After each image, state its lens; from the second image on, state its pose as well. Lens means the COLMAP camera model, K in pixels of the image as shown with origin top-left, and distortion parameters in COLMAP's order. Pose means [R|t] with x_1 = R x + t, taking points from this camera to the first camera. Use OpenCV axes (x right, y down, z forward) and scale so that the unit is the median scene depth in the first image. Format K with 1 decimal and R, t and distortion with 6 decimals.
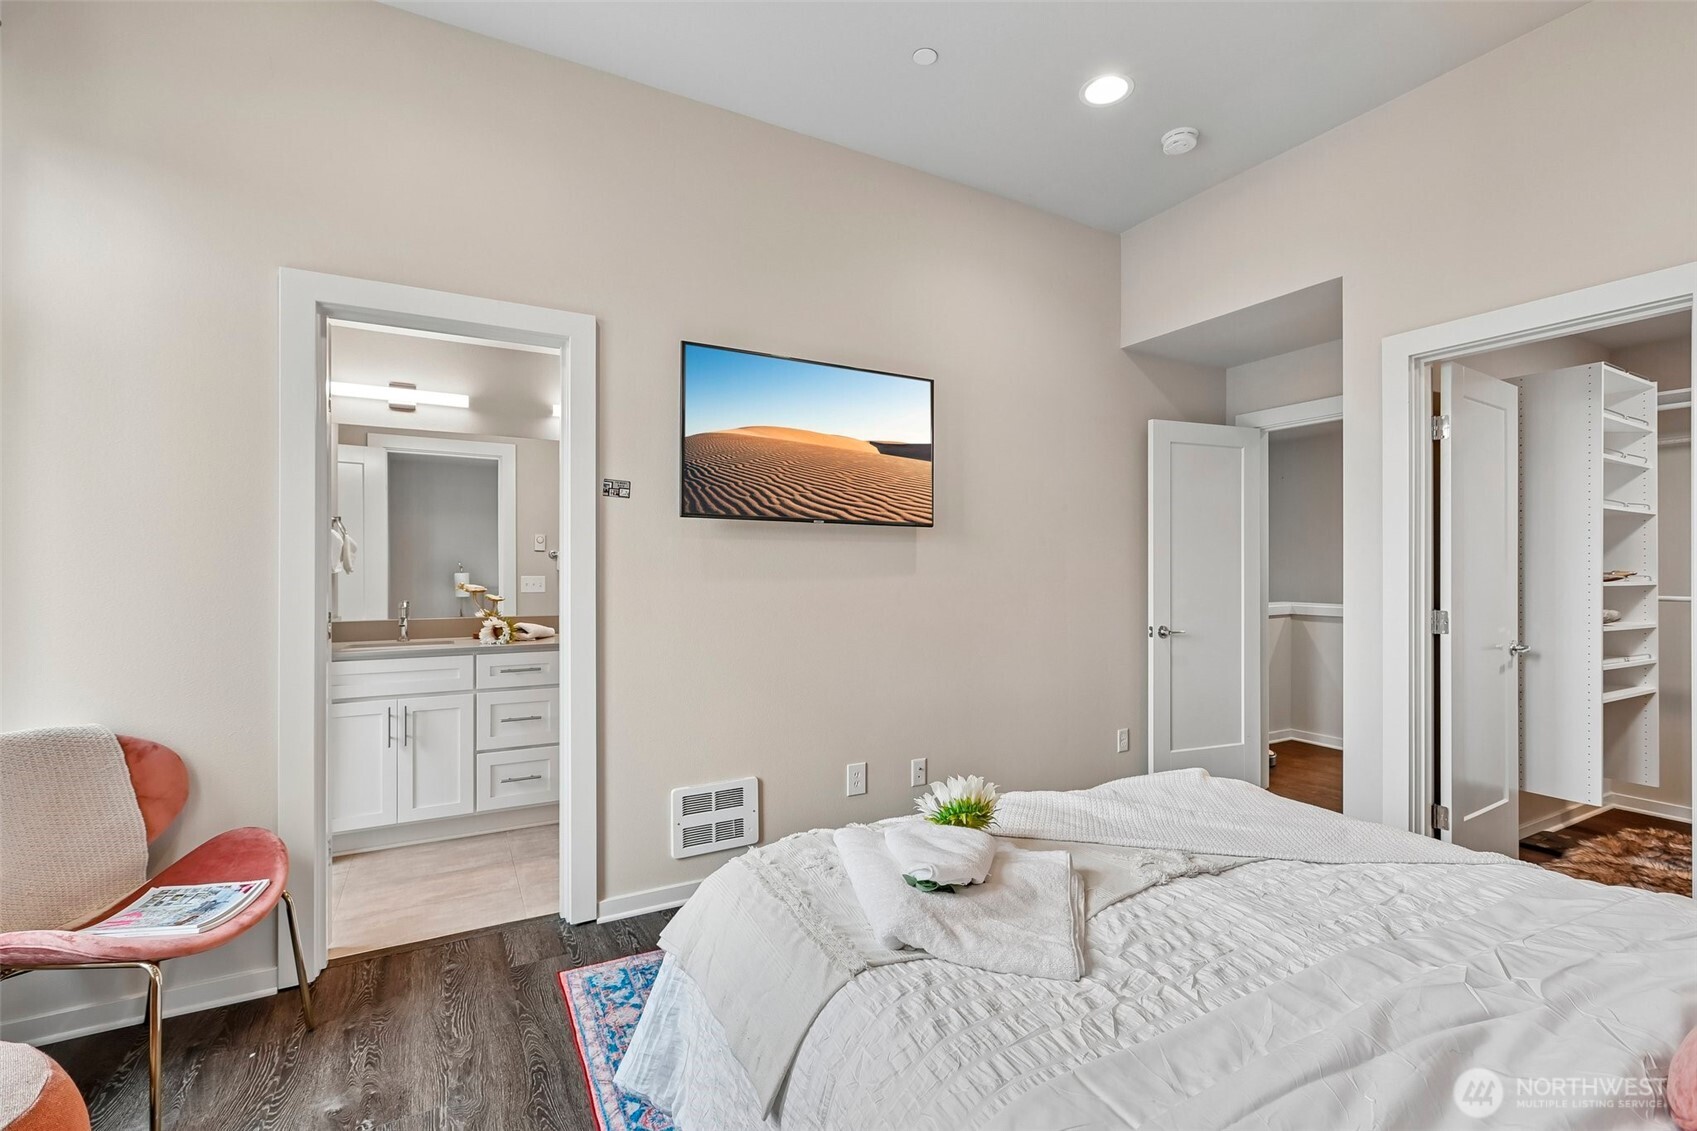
lens RADIAL K [[758.9, 0, 861.5], [0, 758.9, 568.8], [0, 0, 1]] dist [-0.000642, 0.000057]
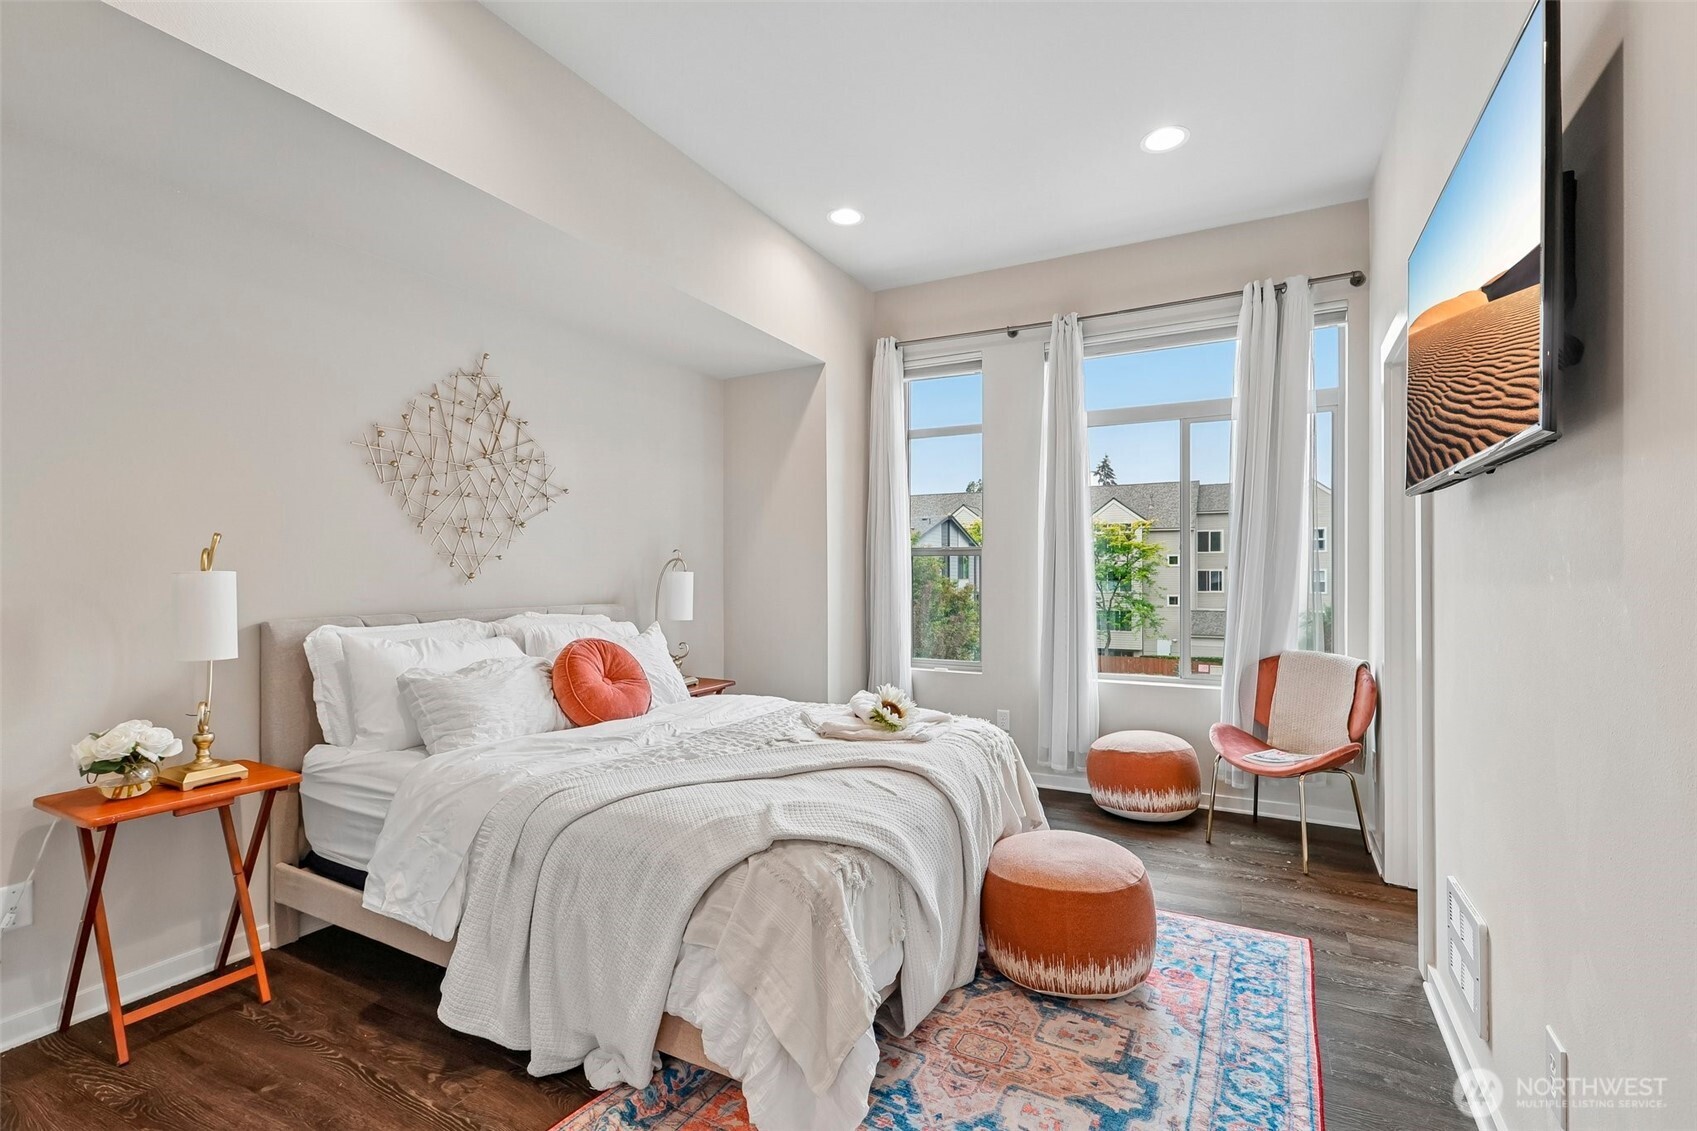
lens RADIAL K [[758.9, 0, 861.5], [0, 758.9, 568.8], [0, 0, 1]] dist [-0.000642, 0.000057]
pose [[-0.839913, -0.003777, -0.542708, 0.763908], [-0.002417, 0.999992, -0.003219, 0.008136], [0.542715, -0.001392, -0.839916, 1.639422]]
